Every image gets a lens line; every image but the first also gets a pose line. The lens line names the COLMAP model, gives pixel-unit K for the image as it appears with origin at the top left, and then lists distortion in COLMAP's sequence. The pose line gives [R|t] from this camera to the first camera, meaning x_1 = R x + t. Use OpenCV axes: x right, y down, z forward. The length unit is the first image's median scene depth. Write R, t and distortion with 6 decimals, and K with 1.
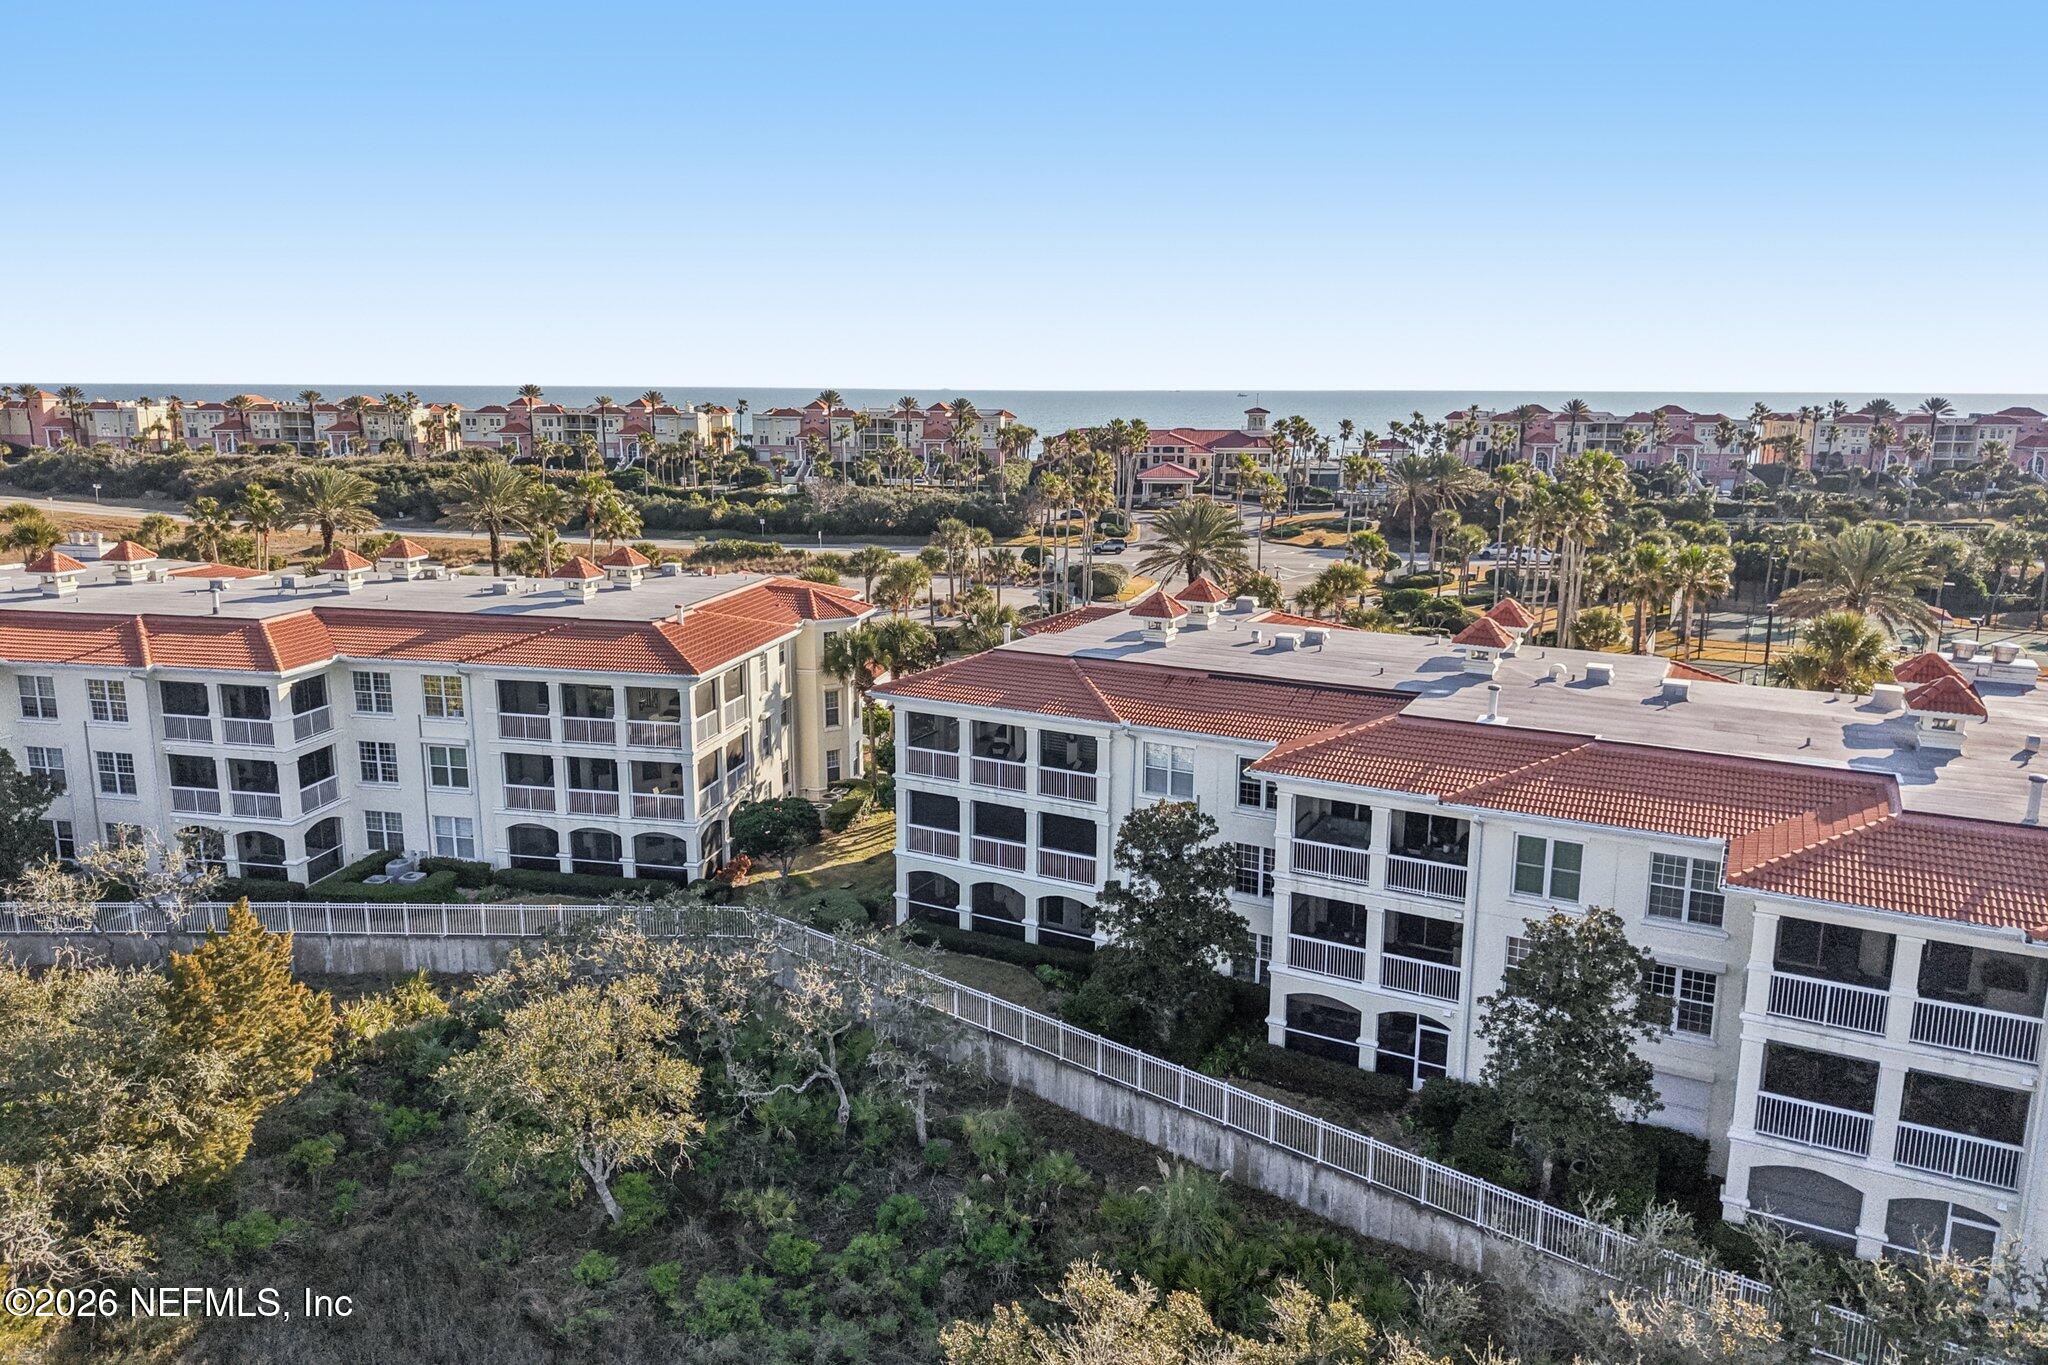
lens RADIAL K [[1385.0, 0, 1022.6], [0, 1385.0, 652.5], [0, 0, 1]] dist [0.050212, -0.072641]
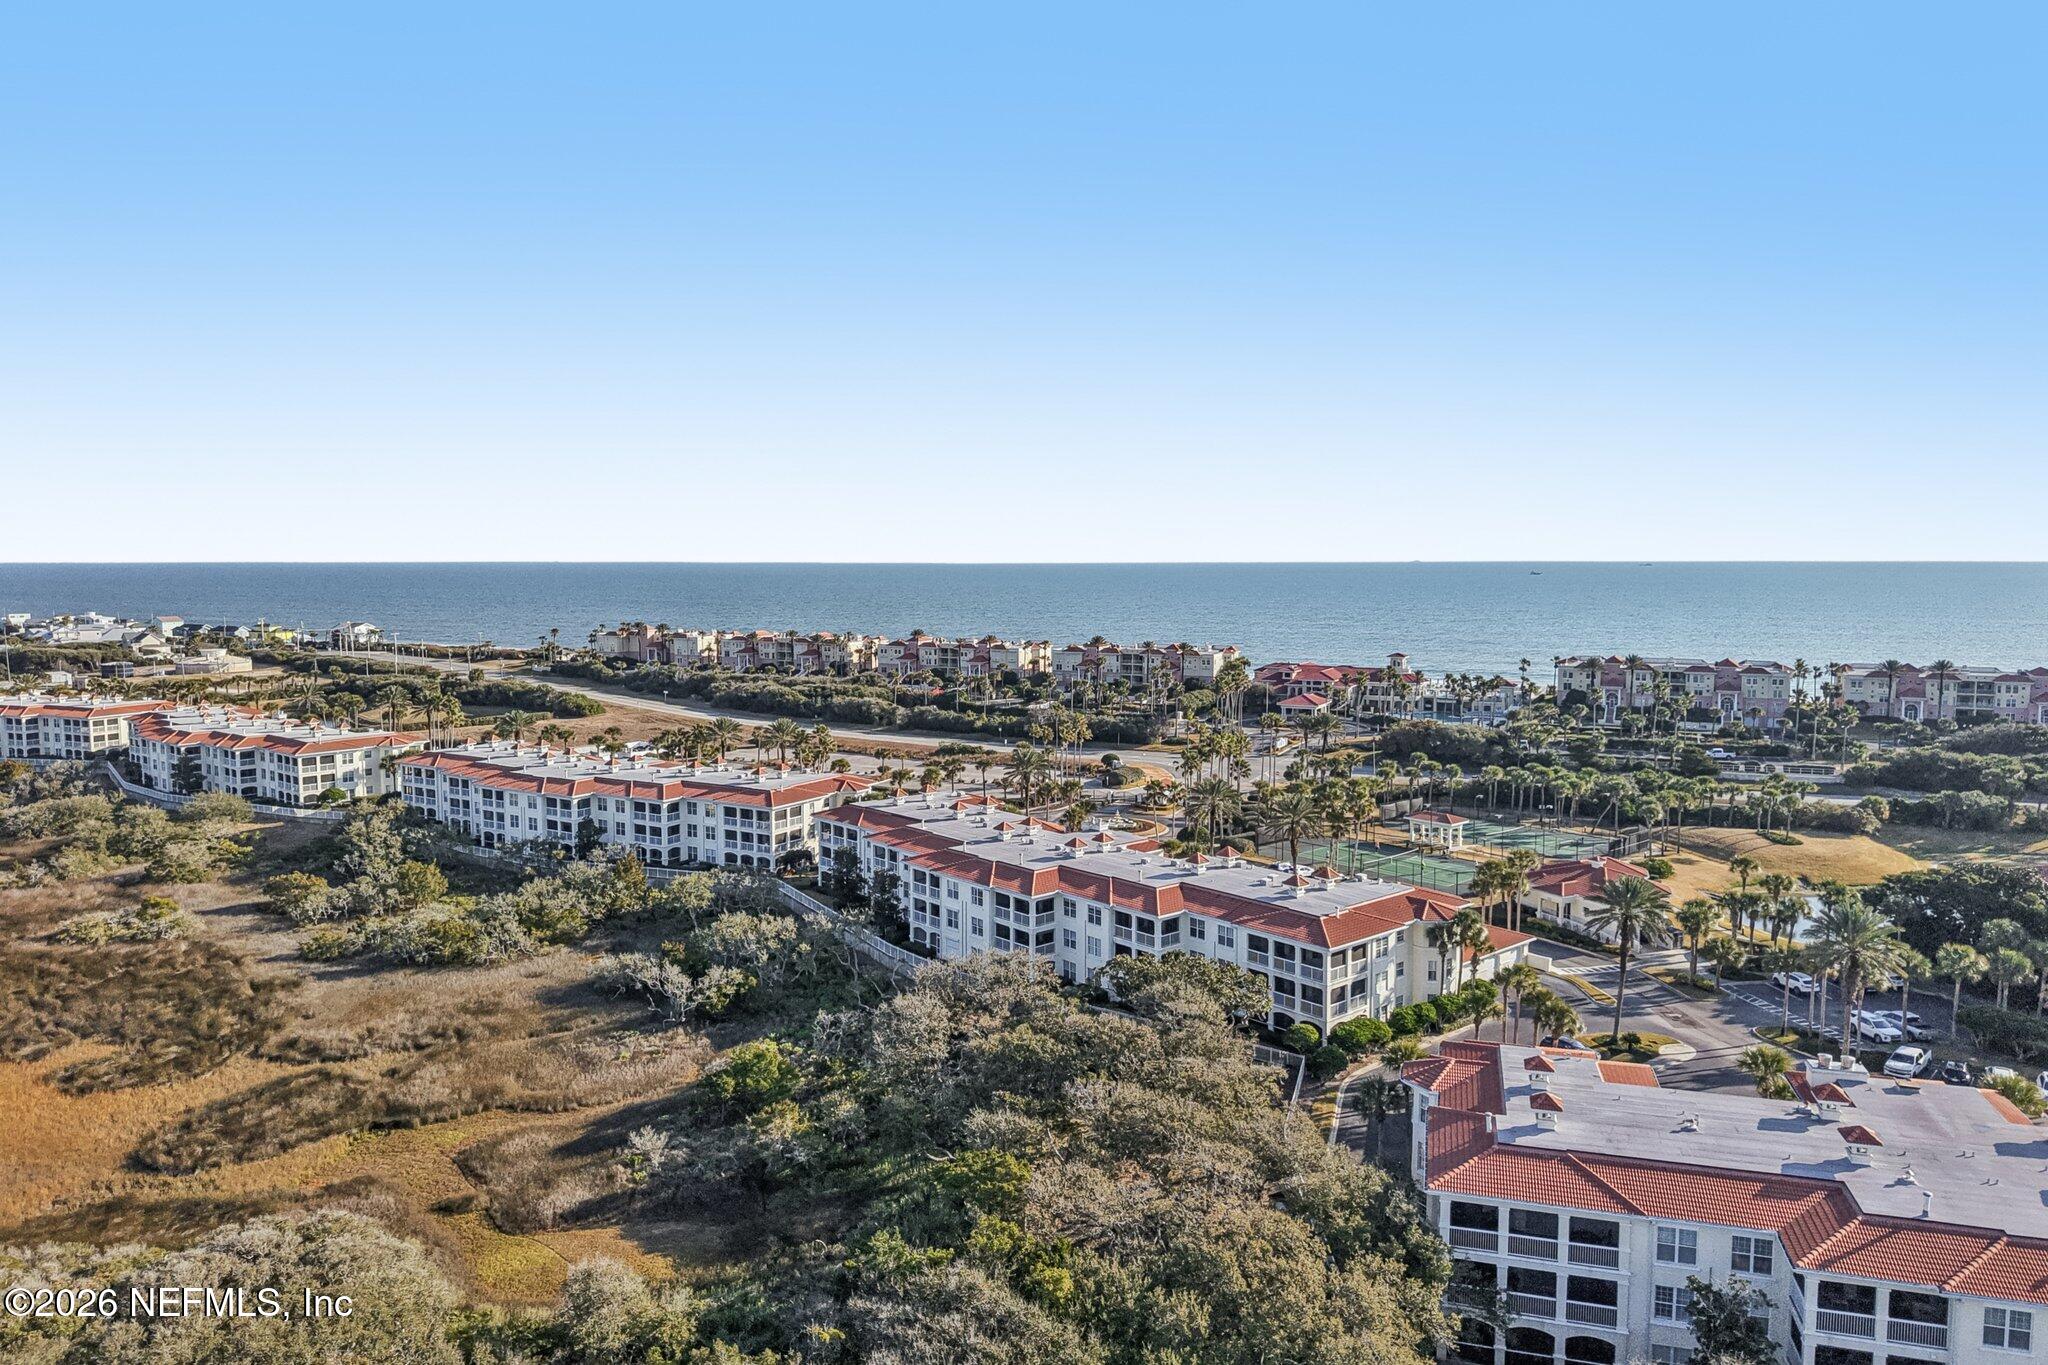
lens RADIAL K [[1353.8, 0, 1024.0], [0, 1353.8, 682.5], [0, 0, 1]] dist [0.157102, -0.246610]
pose [[0.938821, 0.024401, -0.343541, 1.339596], [-0.059331, 0.994033, -0.091537, -0.016285], [0.339257, 0.106319, 0.934666, -1.726331]]
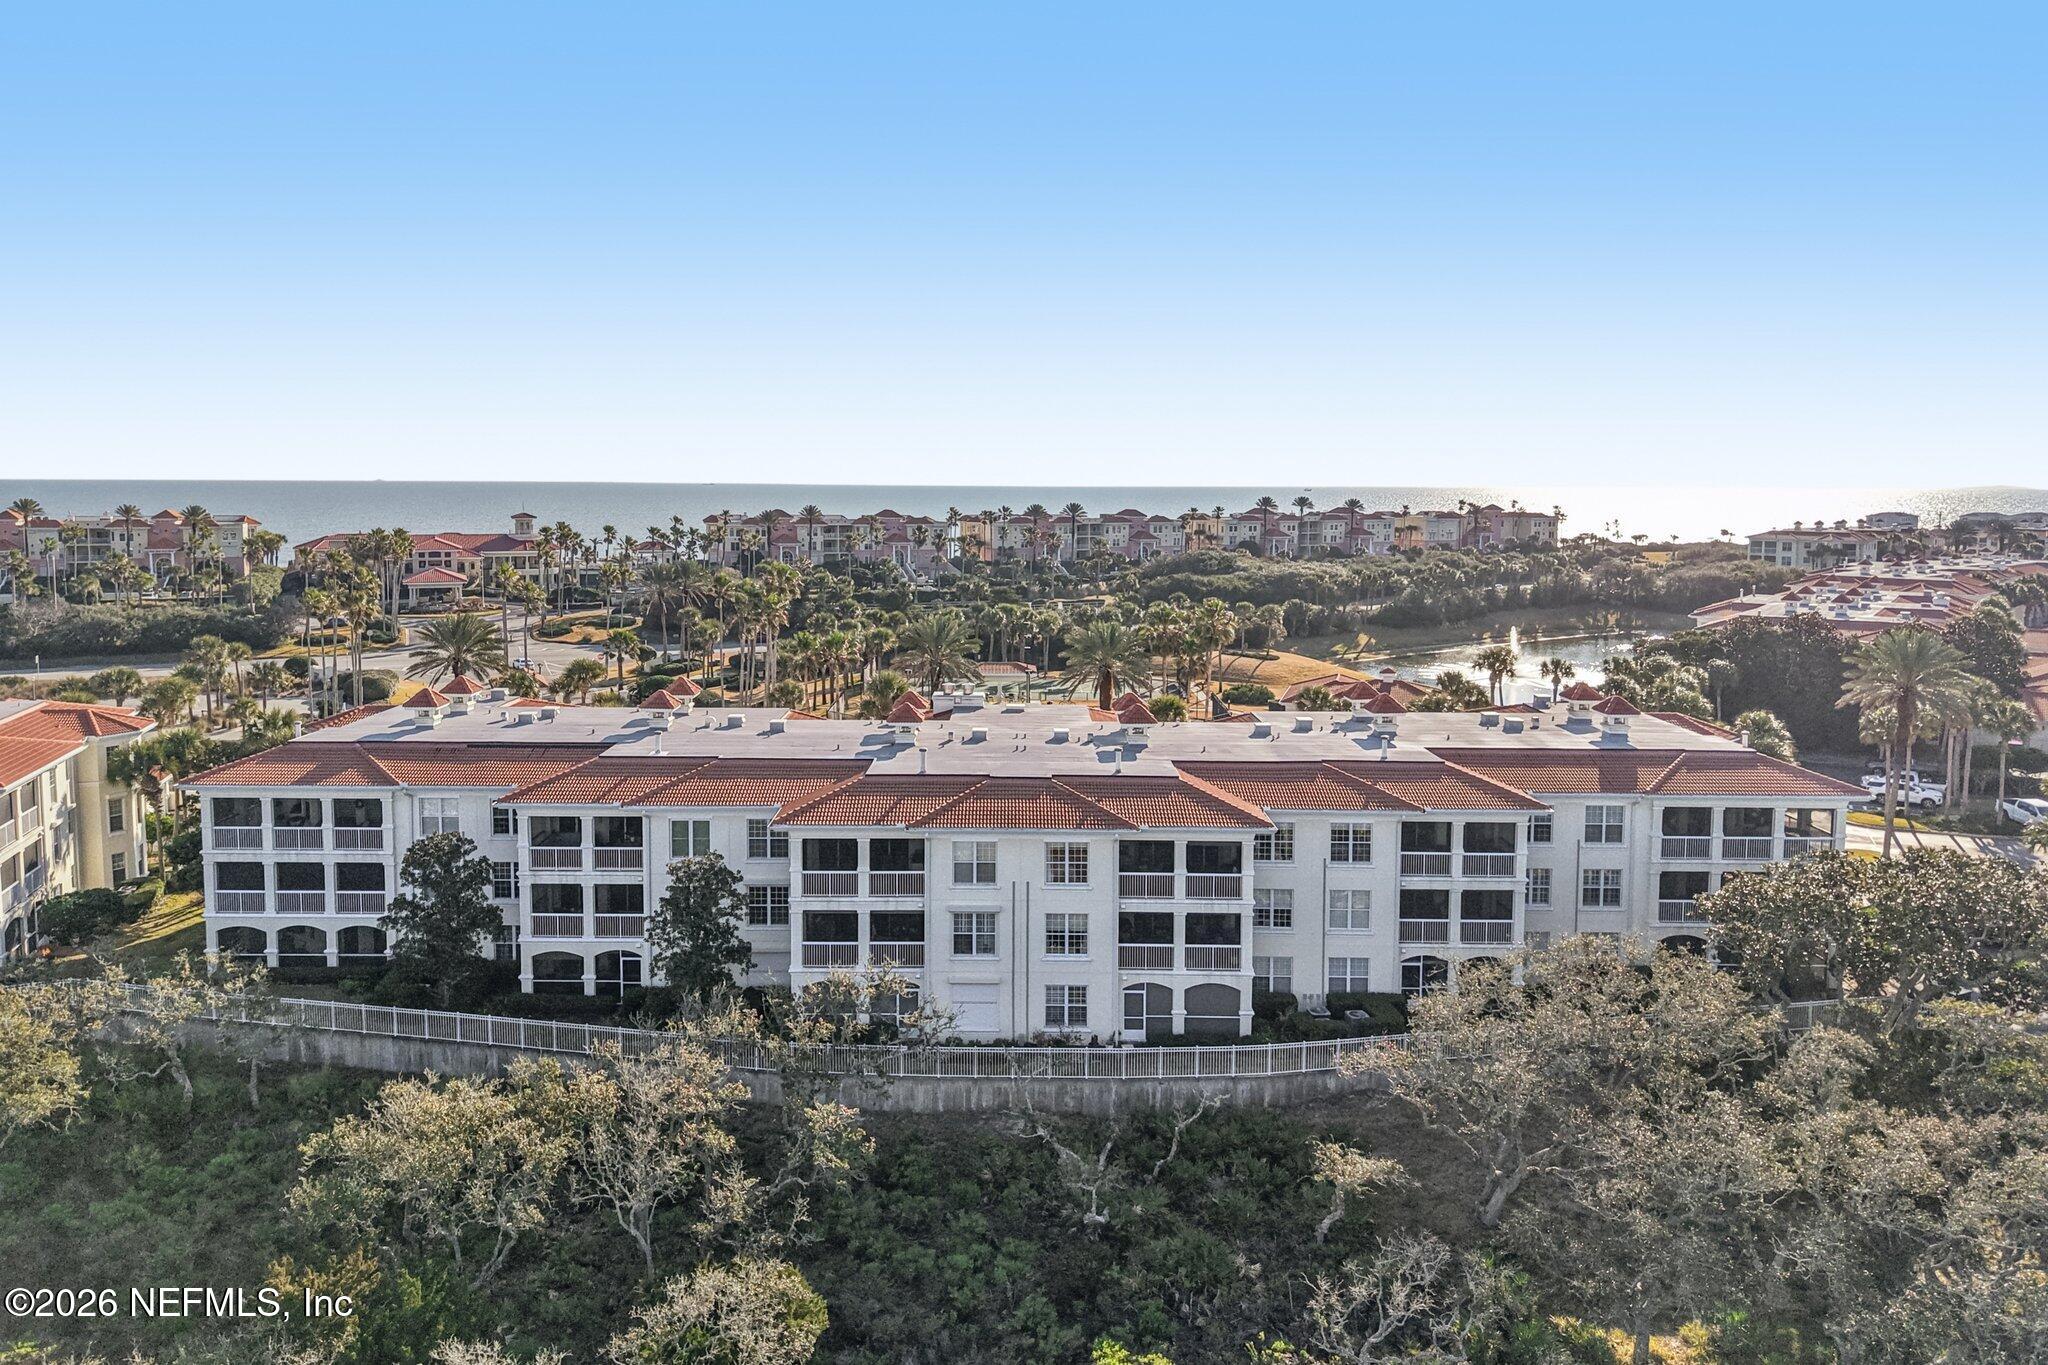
lens RADIAL K [[1393.8, 0, 1011.9], [0, 1393.8, 602.4], [0, 0, 1]] dist [0.056425, -0.088434]
pose [[0.881660, -0.040905, 0.470108, -0.032668], [0.088171, 0.992971, -0.078960, 0.028328], [-0.463574, 0.111066, 0.879070, -0.425095]]
